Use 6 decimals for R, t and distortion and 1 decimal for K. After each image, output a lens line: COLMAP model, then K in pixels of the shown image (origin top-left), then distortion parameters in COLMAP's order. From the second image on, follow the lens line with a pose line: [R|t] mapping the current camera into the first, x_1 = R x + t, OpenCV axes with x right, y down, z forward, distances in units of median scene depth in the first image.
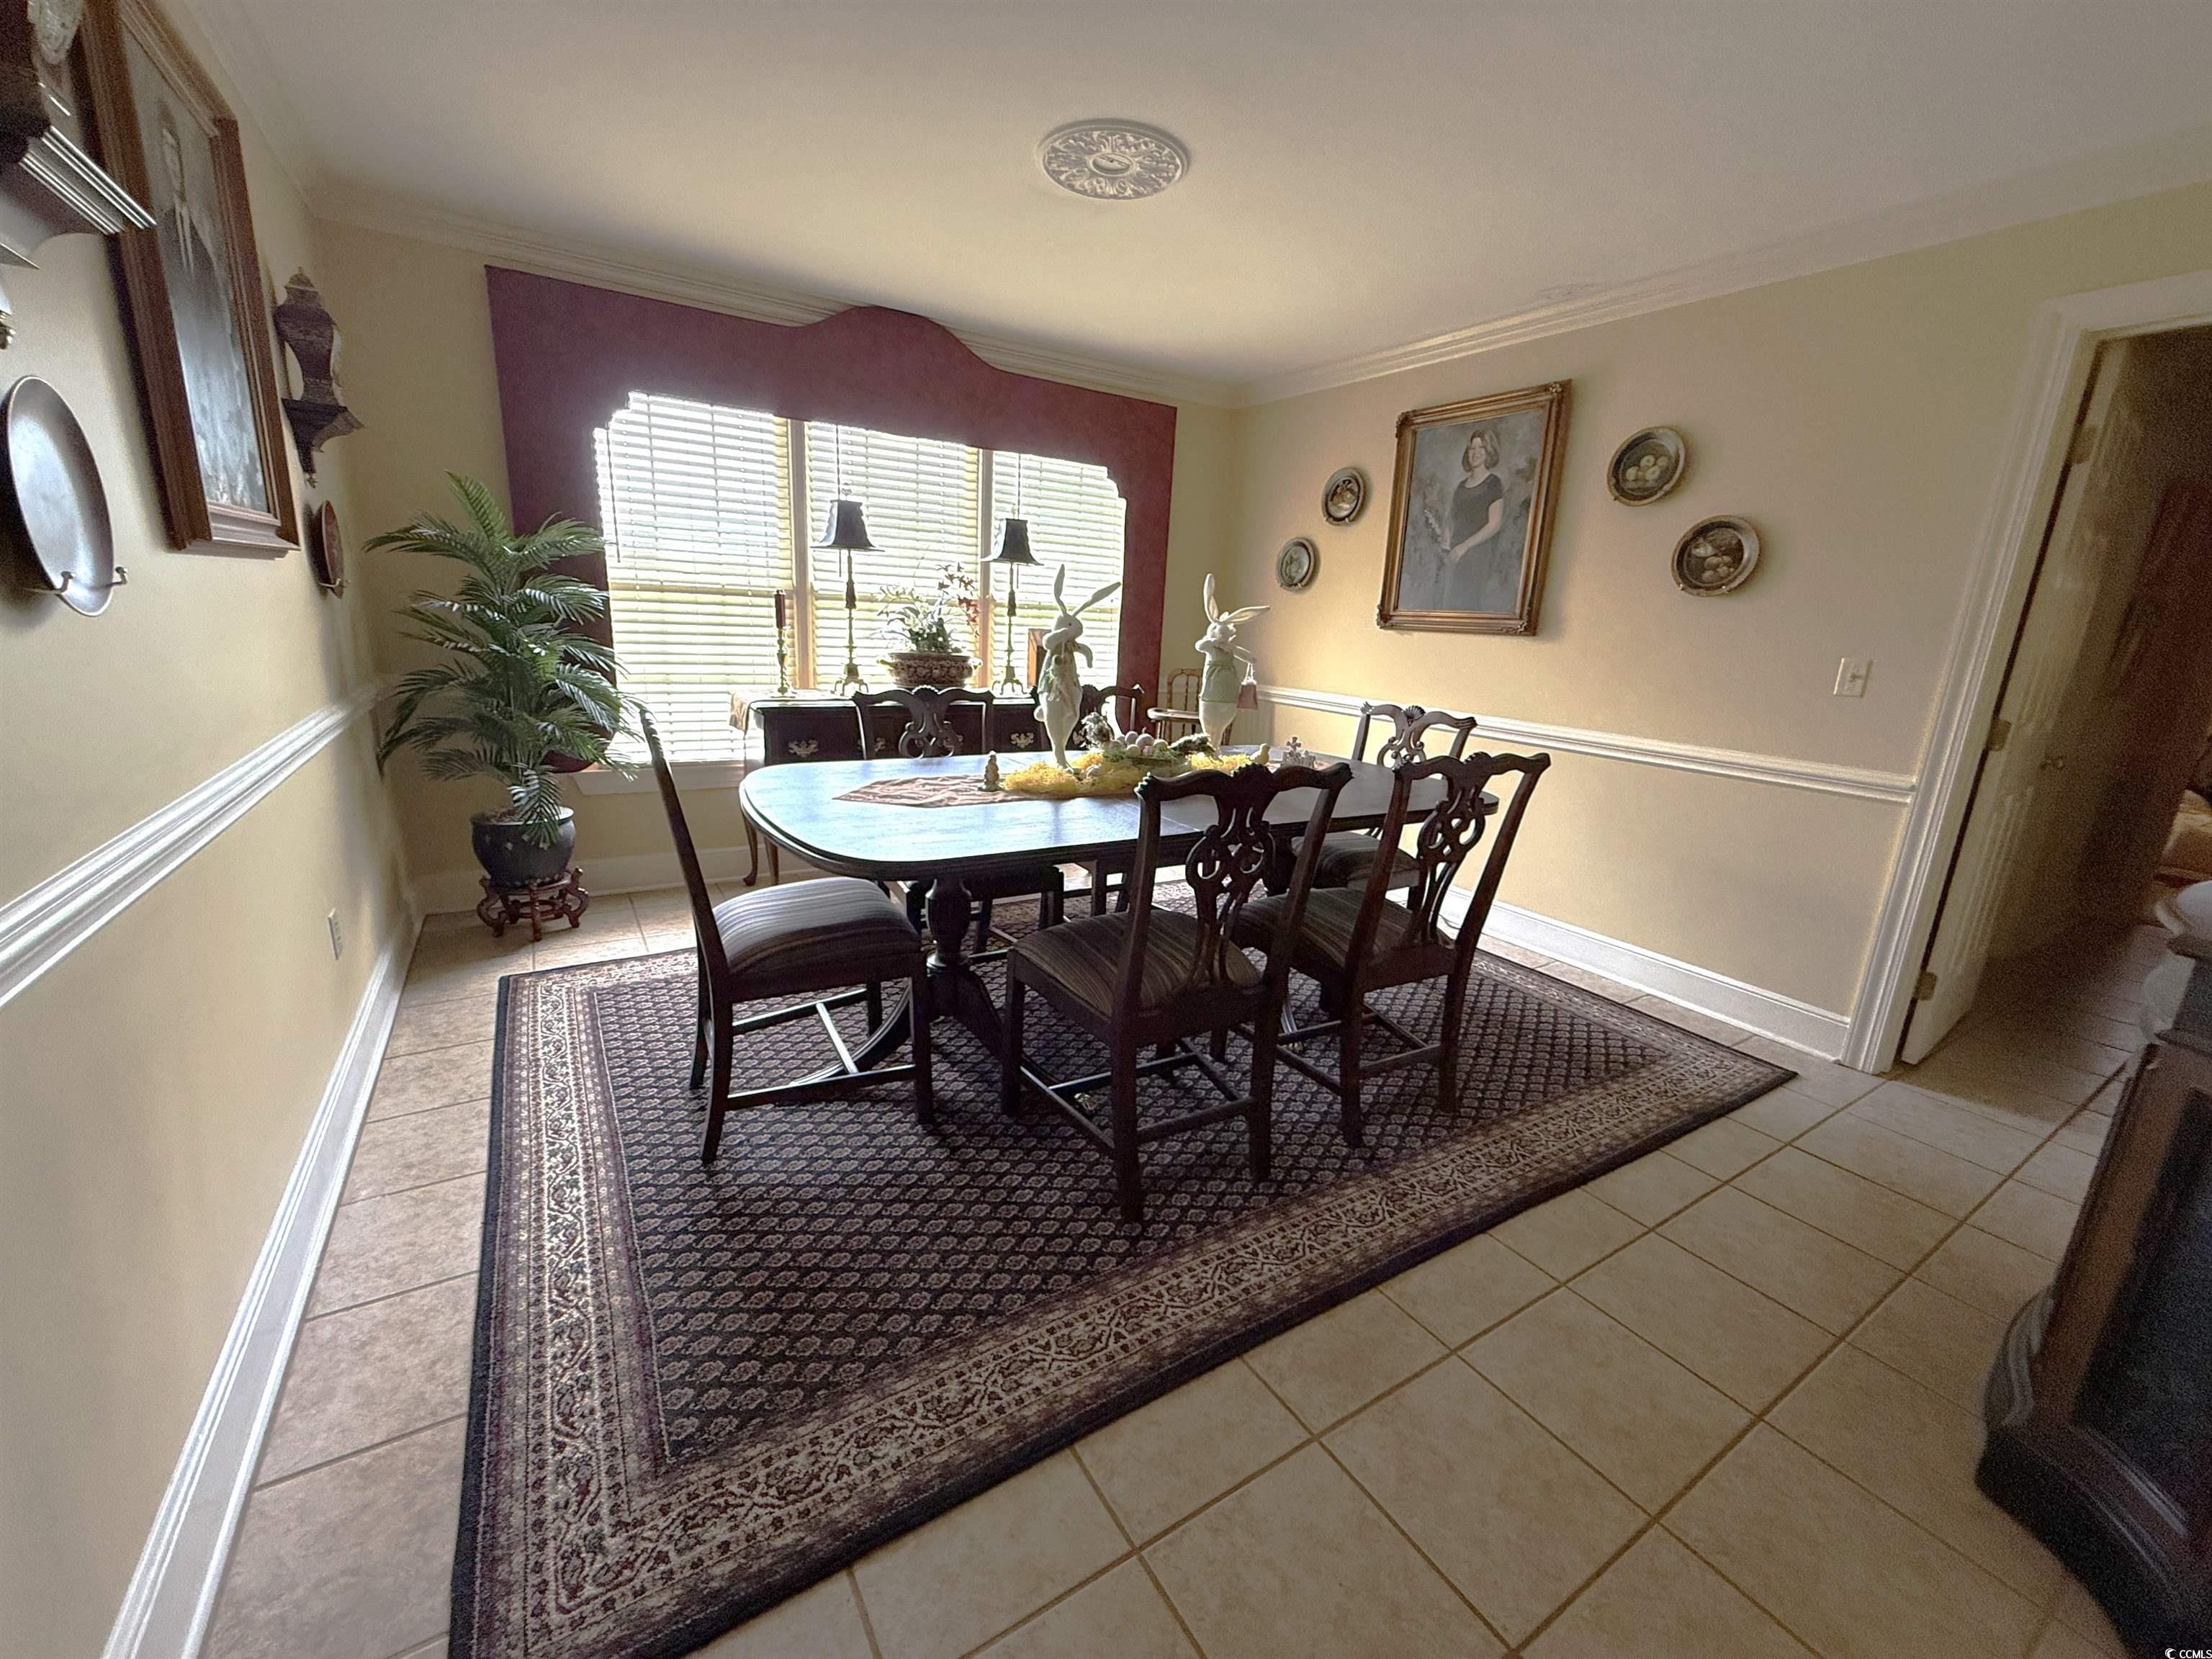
lens RADIAL K [[880.5, 0, 1106.0], [0, 880.5, 829.5], [0, 0, 1]] dist [0.002941, -0.000135]
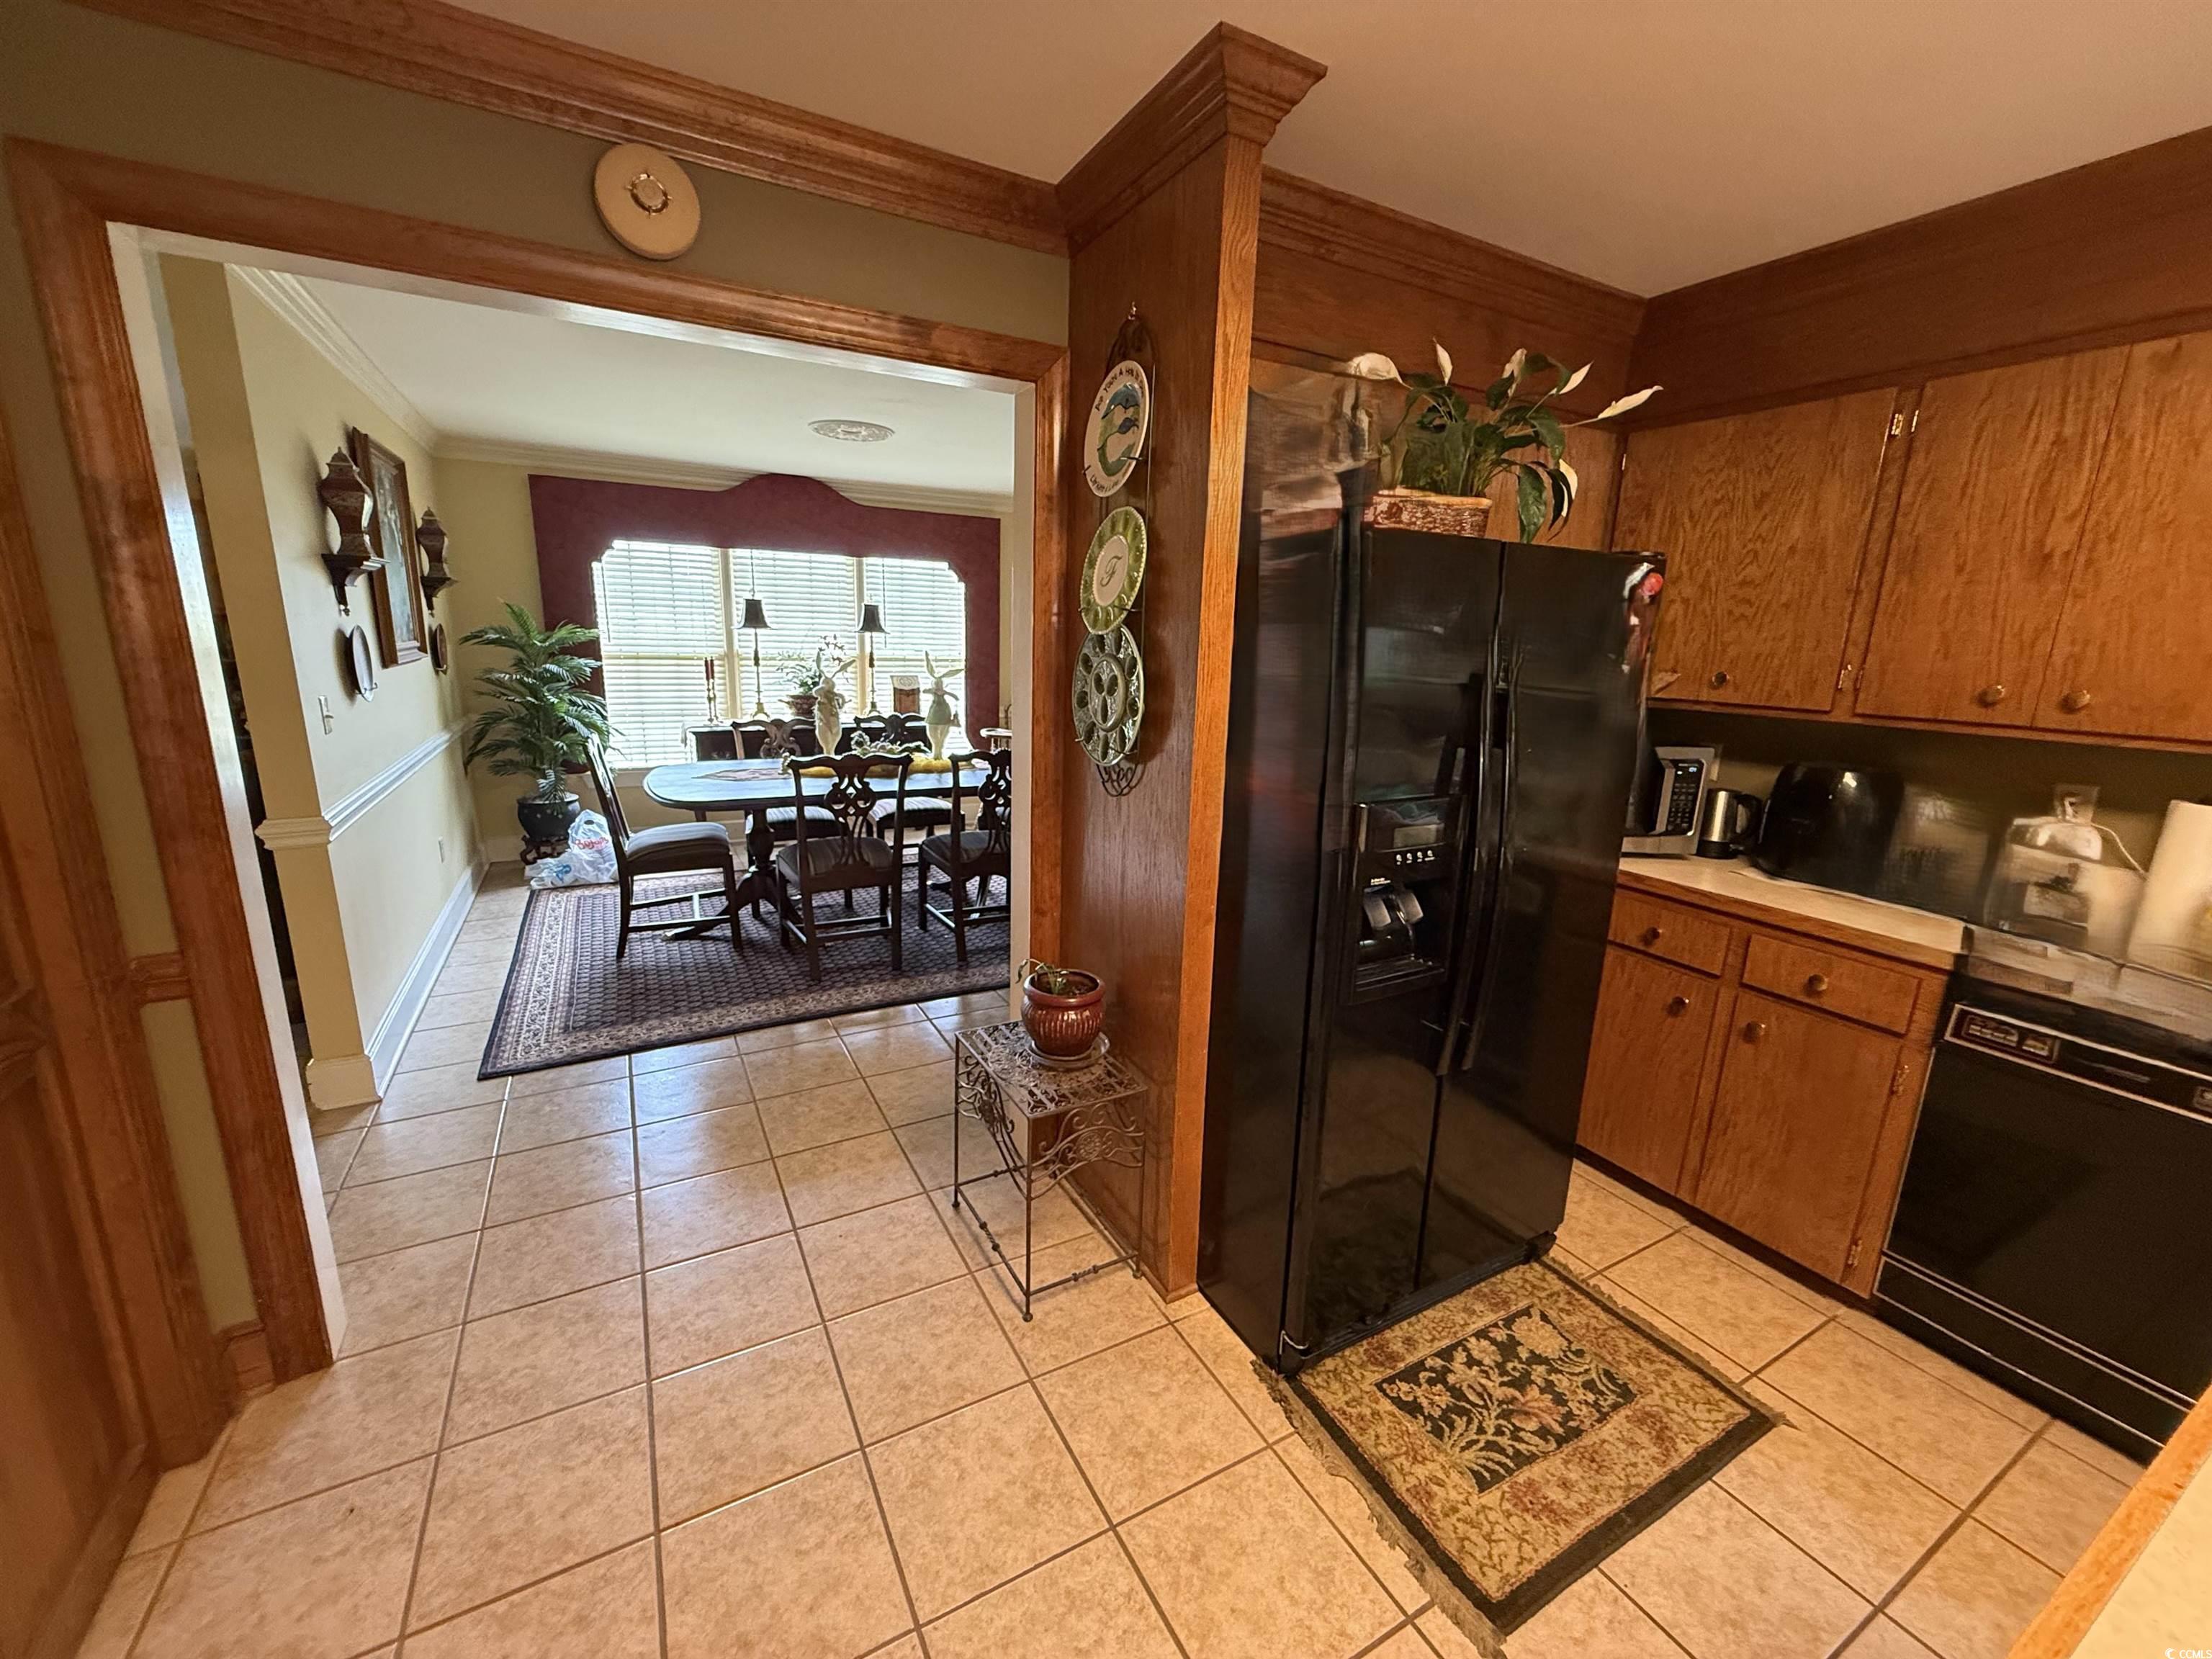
lens RADIAL K [[880.5, 0, 1106.0], [0, 880.5, 829.5], [0, 0, 1]] dist [0.002941, -0.000135]
pose [[0.998015, -0.007826, -0.062482, 0.512887], [0.006353, 0.999698, -0.023742, 0.093121], [0.062649, 0.023298, 0.997764, -0.614045]]
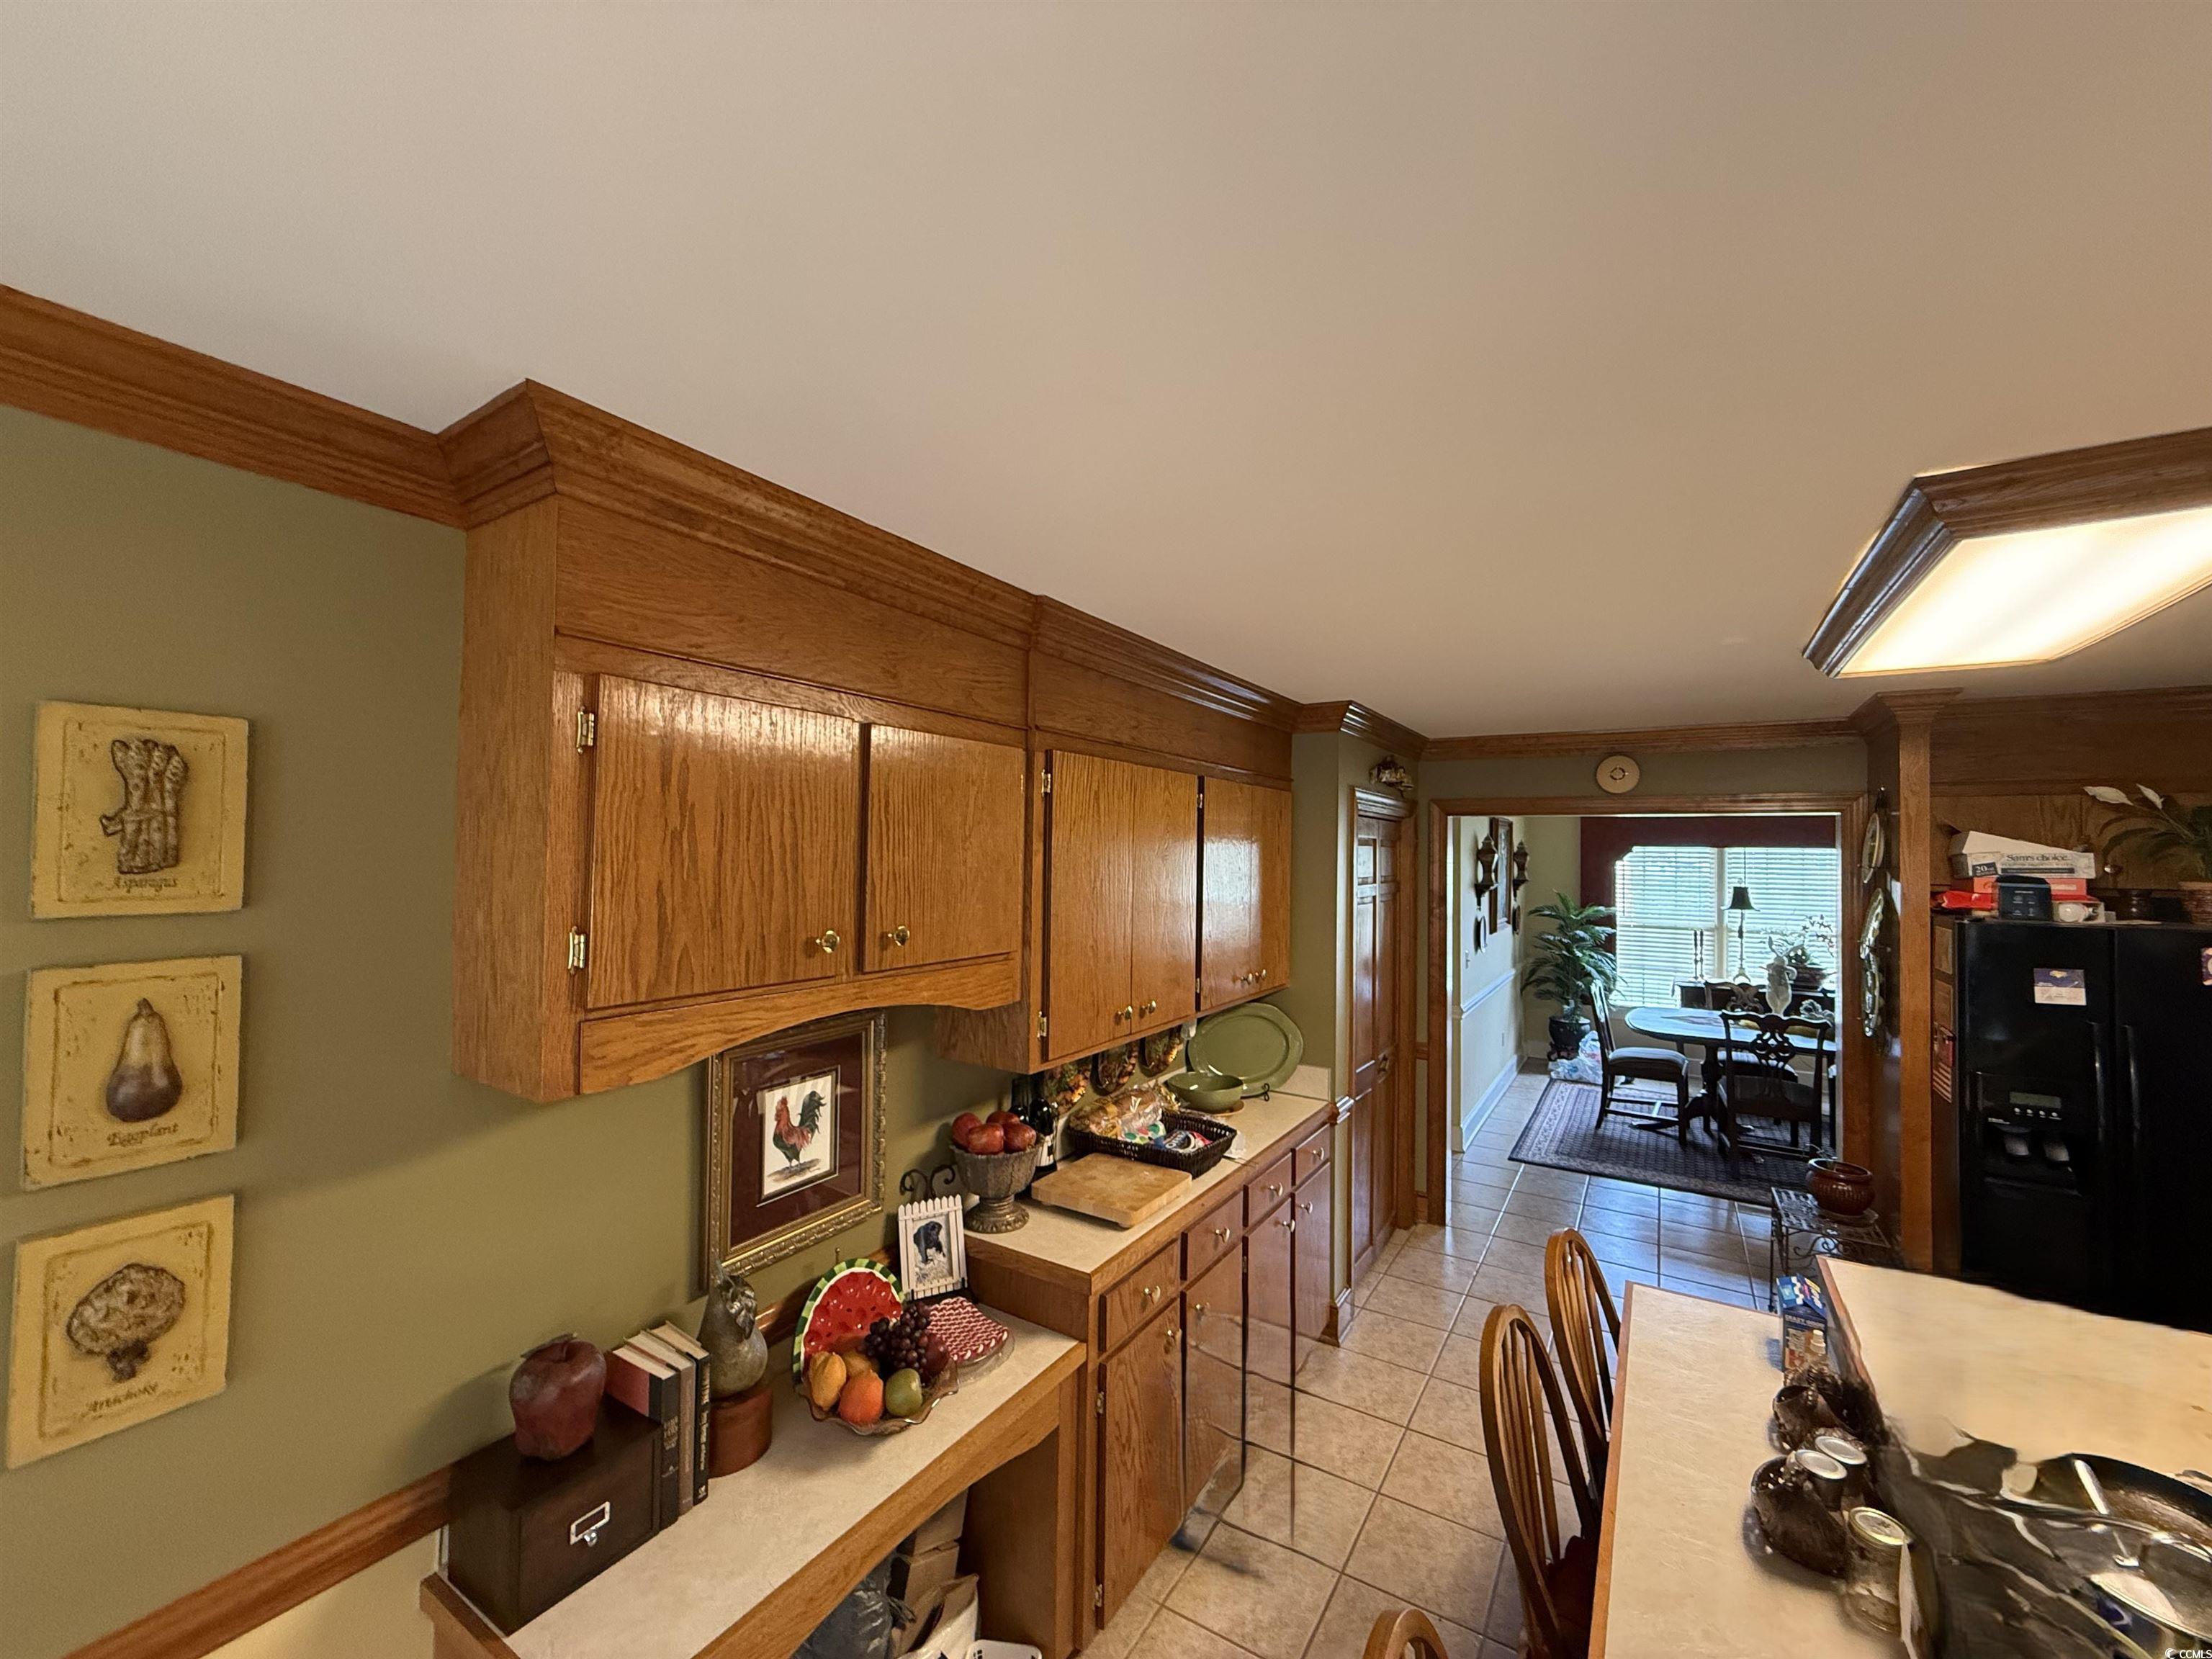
lens RADIAL K [[880.5, 0, 1106.0], [0, 880.5, 829.5], [0, 0, 1]] dist [0.002941, -0.000135]
pose [[0.428052, -0.065230, -0.901397, 1.080693], [-0.210616, 0.962729, -0.169685, 0.171246], [0.878870, 0.262483, 0.398359, -1.305030]]
